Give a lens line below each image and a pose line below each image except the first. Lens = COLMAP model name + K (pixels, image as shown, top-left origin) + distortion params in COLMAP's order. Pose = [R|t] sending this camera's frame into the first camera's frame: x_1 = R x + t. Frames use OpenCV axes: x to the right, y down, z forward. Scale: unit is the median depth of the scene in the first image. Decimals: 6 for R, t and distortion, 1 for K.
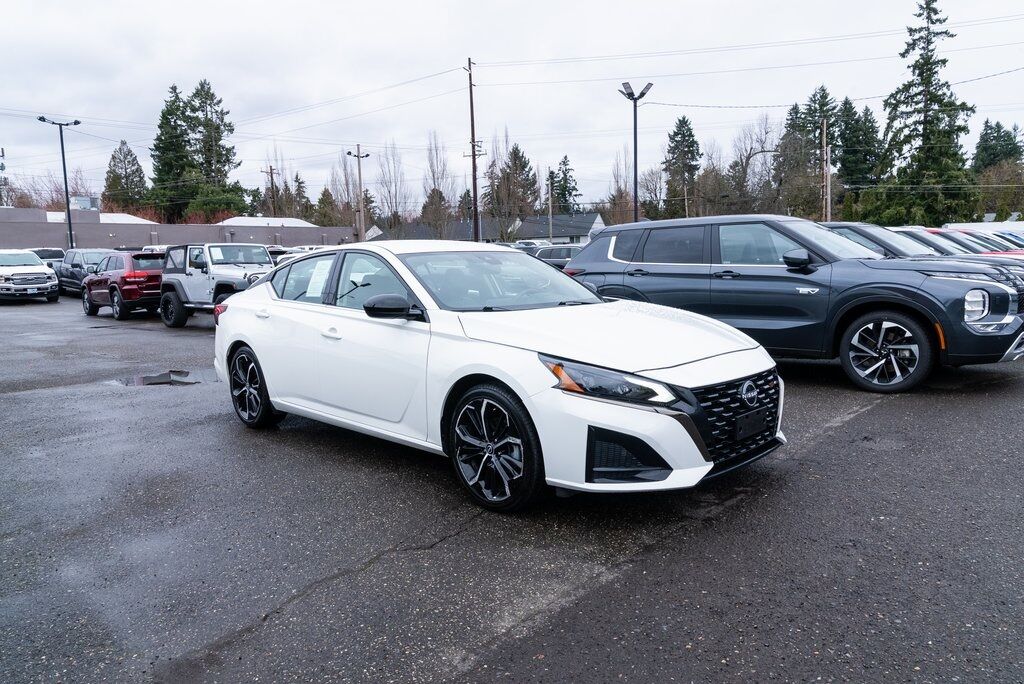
lens RADIAL K [[698.1, 0, 512.0], [0, 698.1, 342.0], [0, 0, 1]] dist [-0.032451, 0.018101]
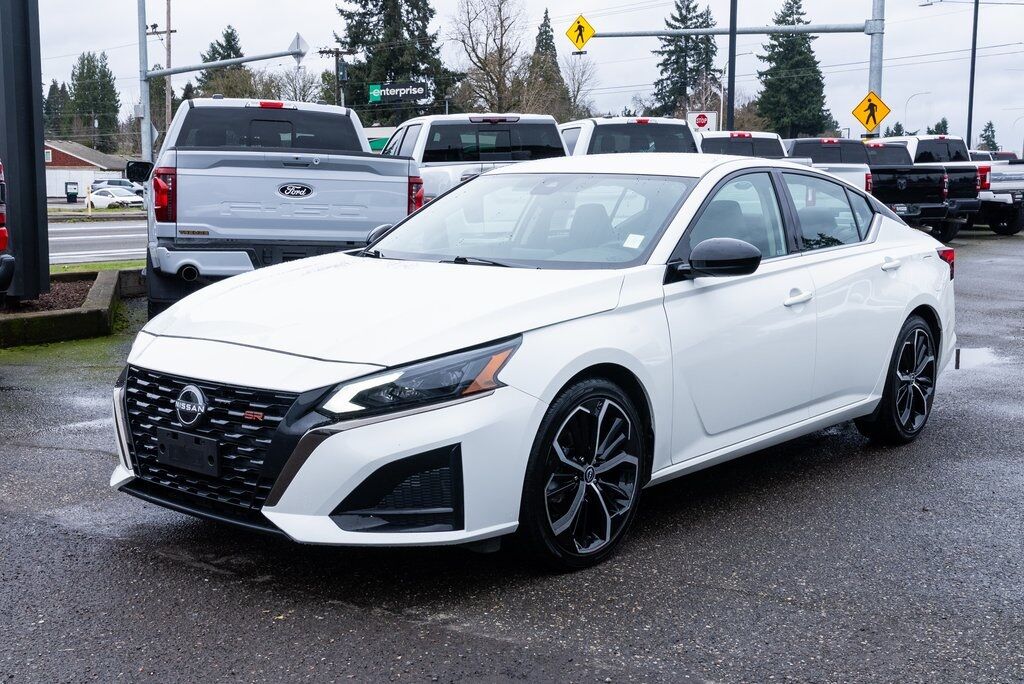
lens RADIAL K [[1208.5, 0, 512.0], [0, 1208.5, 342.0], [0, 0, 1]] dist [0.018400, 0.009780]
pose [[0.087716, 0.149335, -0.984888, 1.389549], [-0.118687, 0.983223, 0.138512, -0.165645], [0.989050, 0.104744, 0.103969, 1.110444]]
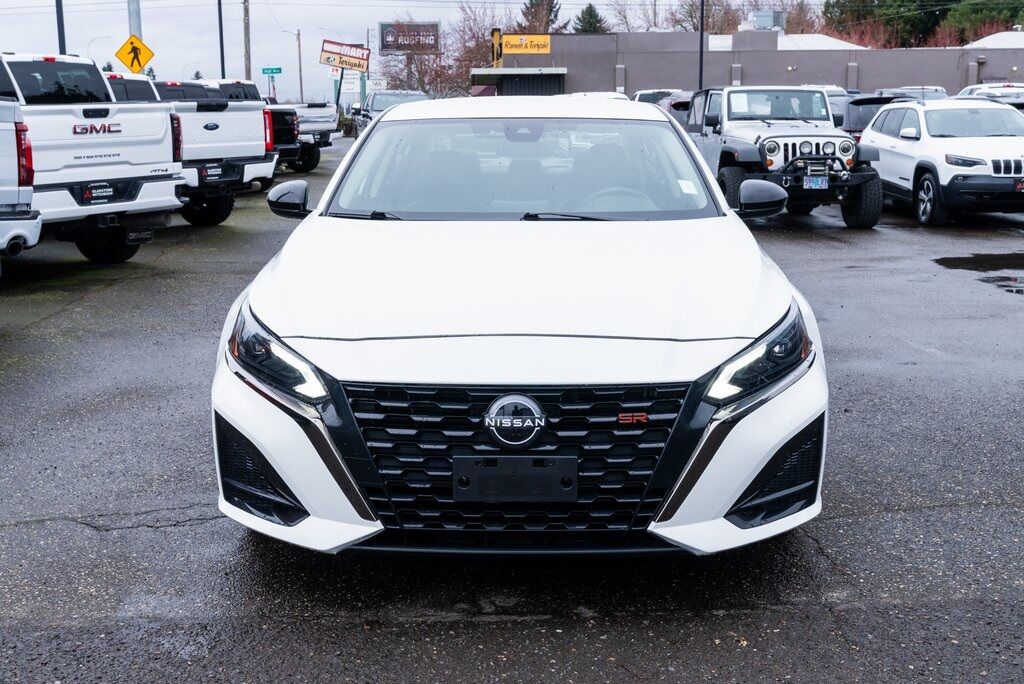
lens RADIAL K [[1151.7, 0, 512.0], [0, 1151.7, 342.0], [0, 0, 1]] dist [0.011100, 0.020739]
pose [[0.681037, 0.149995, -0.716722, 0.883805], [-0.088263, 0.988474, 0.122999, -0.080373], [0.726910, -0.020507, 0.686426, 0.404587]]
